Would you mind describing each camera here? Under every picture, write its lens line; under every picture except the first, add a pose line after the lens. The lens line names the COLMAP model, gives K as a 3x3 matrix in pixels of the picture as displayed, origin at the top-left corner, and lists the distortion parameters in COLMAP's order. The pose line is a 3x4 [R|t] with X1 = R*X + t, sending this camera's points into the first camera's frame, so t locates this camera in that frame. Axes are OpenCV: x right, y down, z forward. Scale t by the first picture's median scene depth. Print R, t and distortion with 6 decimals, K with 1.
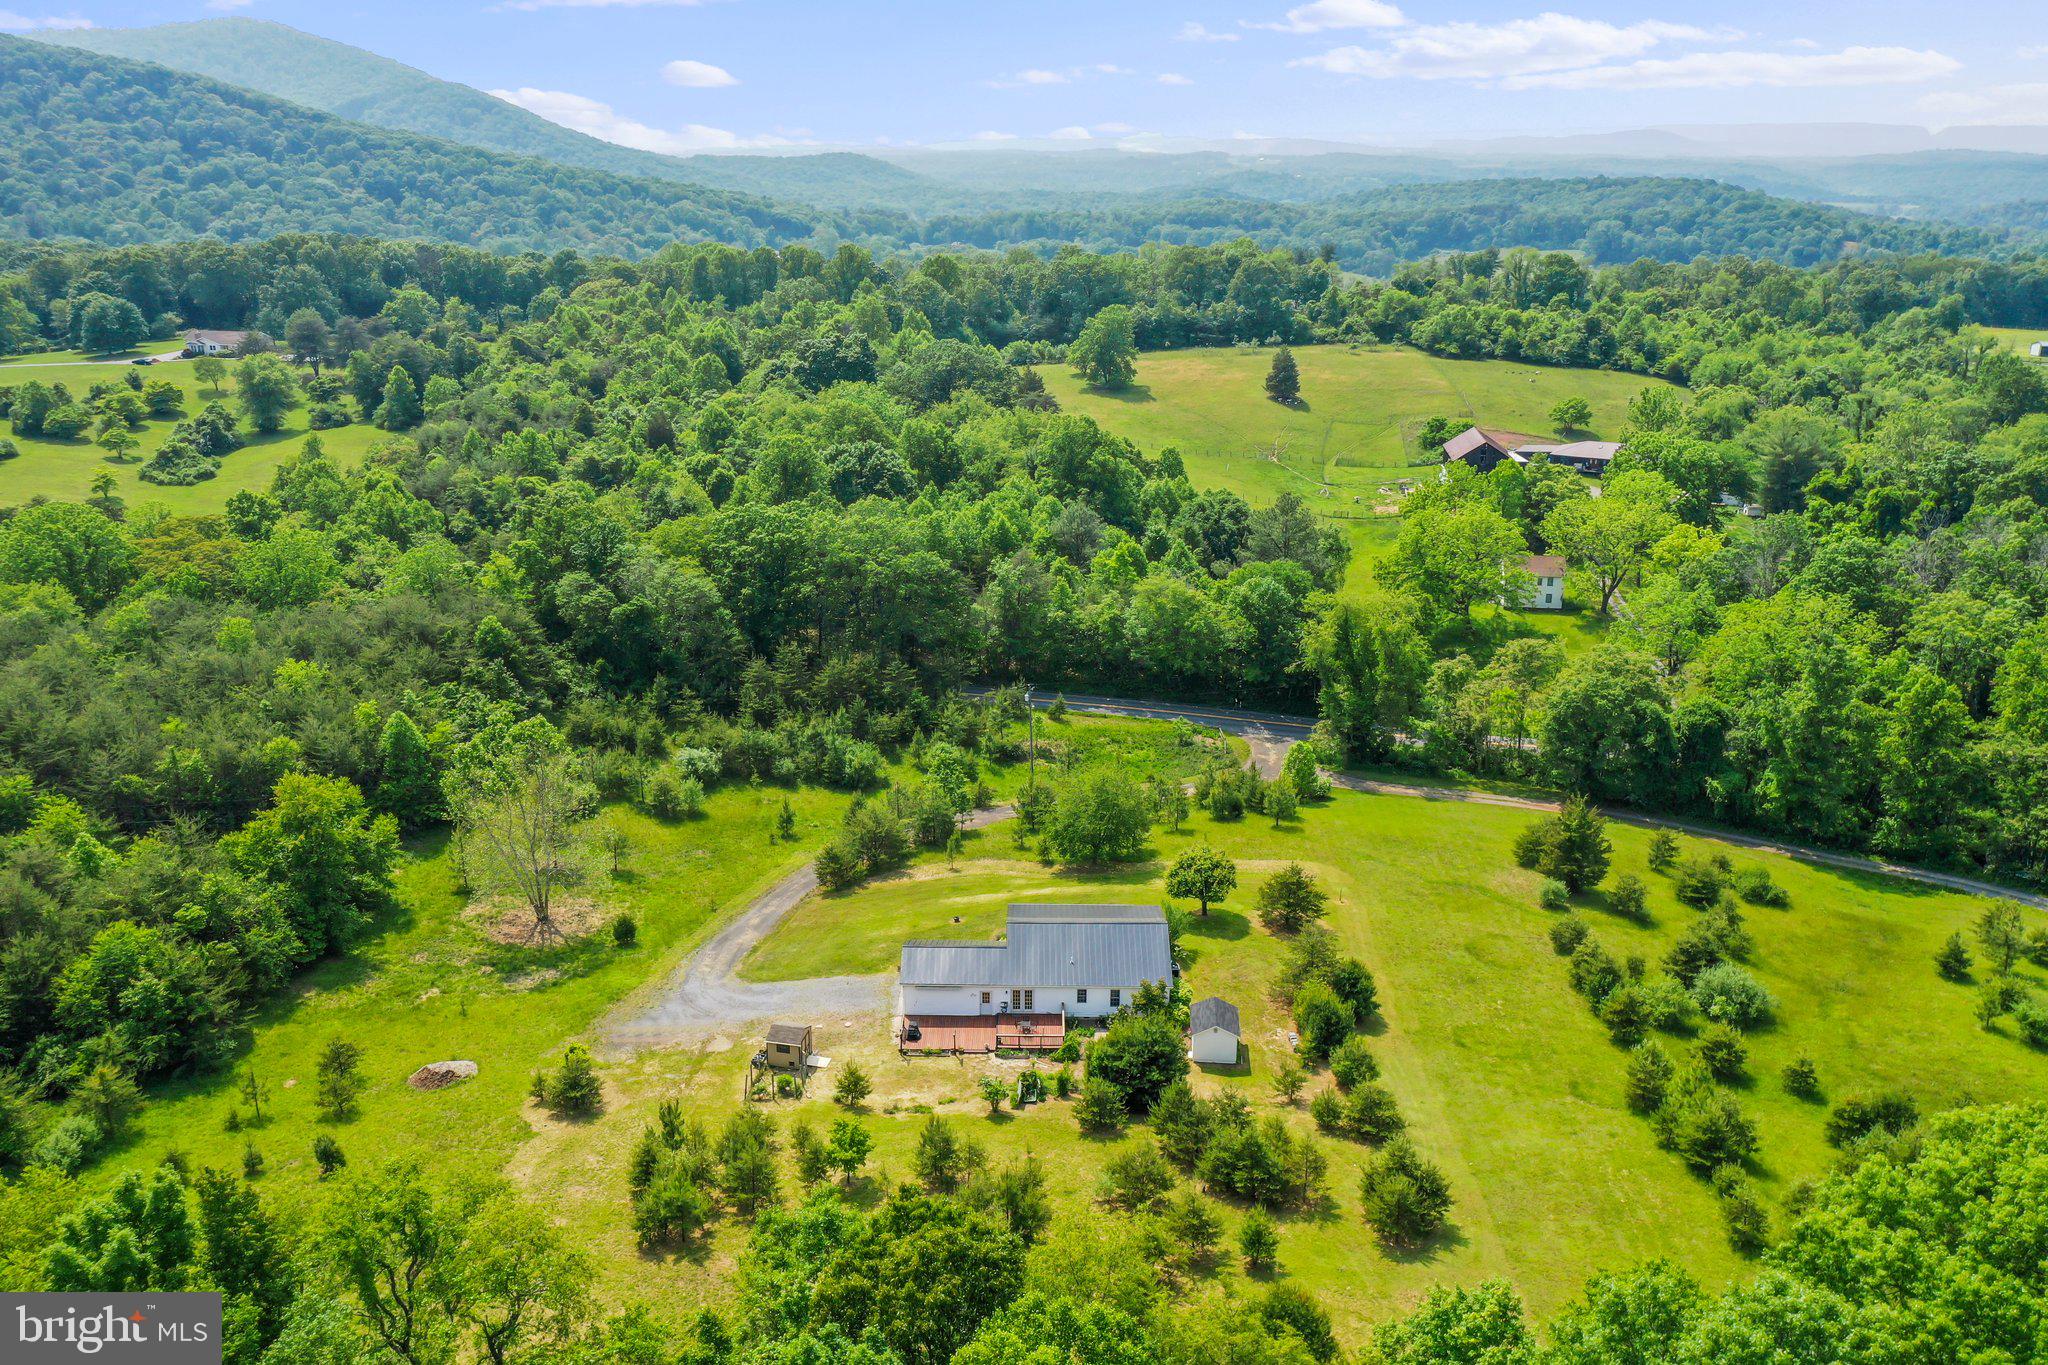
lens RADIAL K [[1608.1, 0, 1012.4], [0, 1608.1, 674.3], [0, 0, 1]] dist [-0.005344, 0.002697]
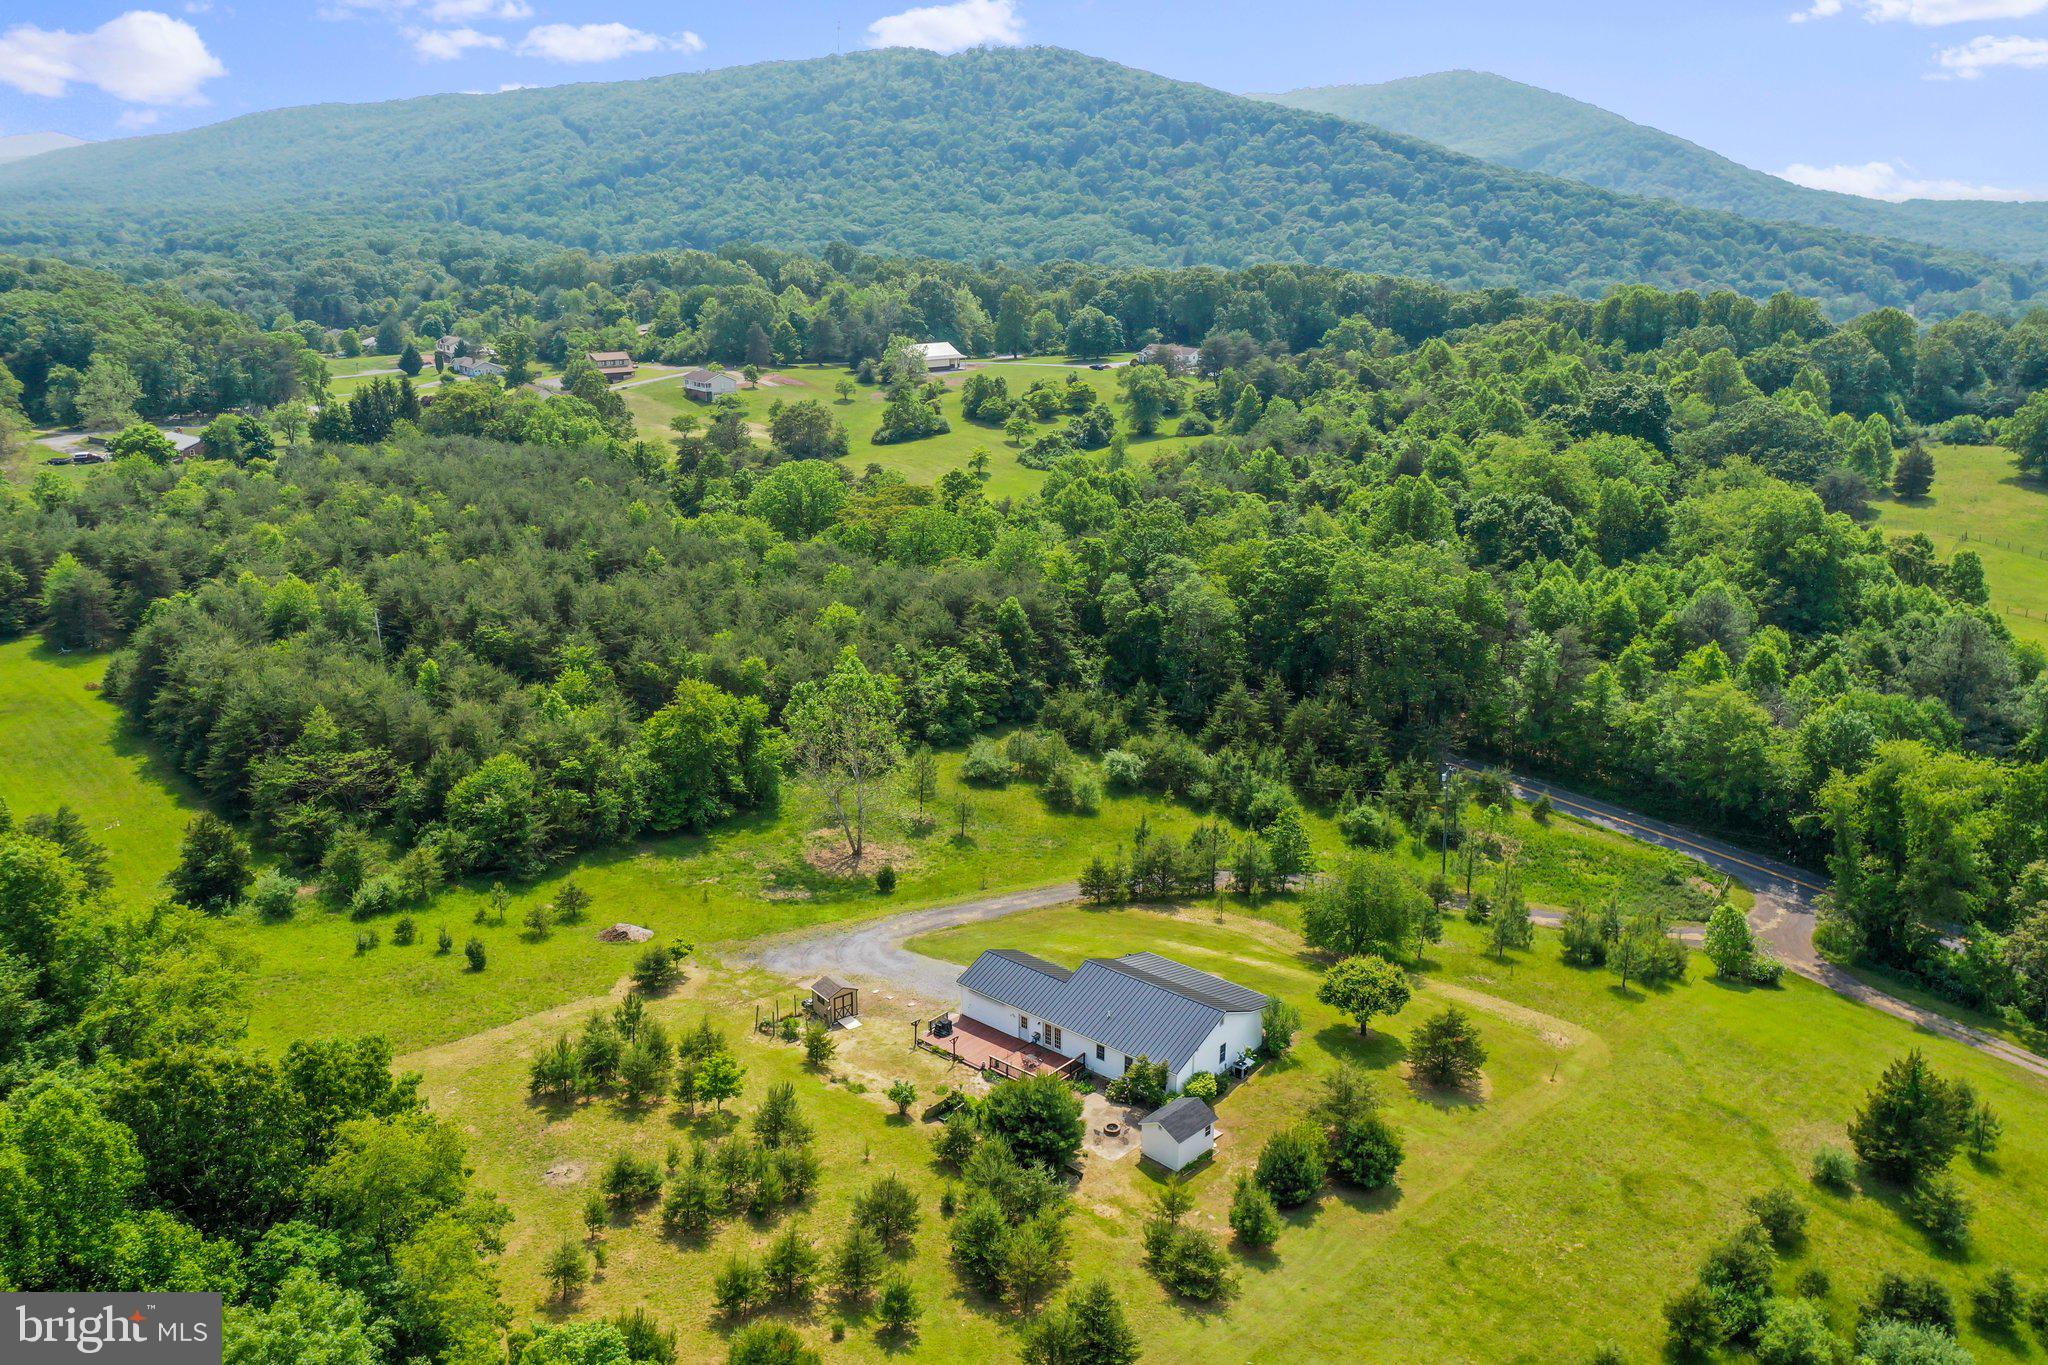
lens RADIAL K [[1608.1, 0, 1012.4], [0, 1608.1, 674.3], [0, 0, 1]] dist [-0.005344, 0.002697]
pose [[0.766916, 0.183576, -0.614930, 0.168892], [-0.198956, 0.979014, 0.044138, -0.015499], [0.610128, 0.088494, 0.787345, 0.062032]]
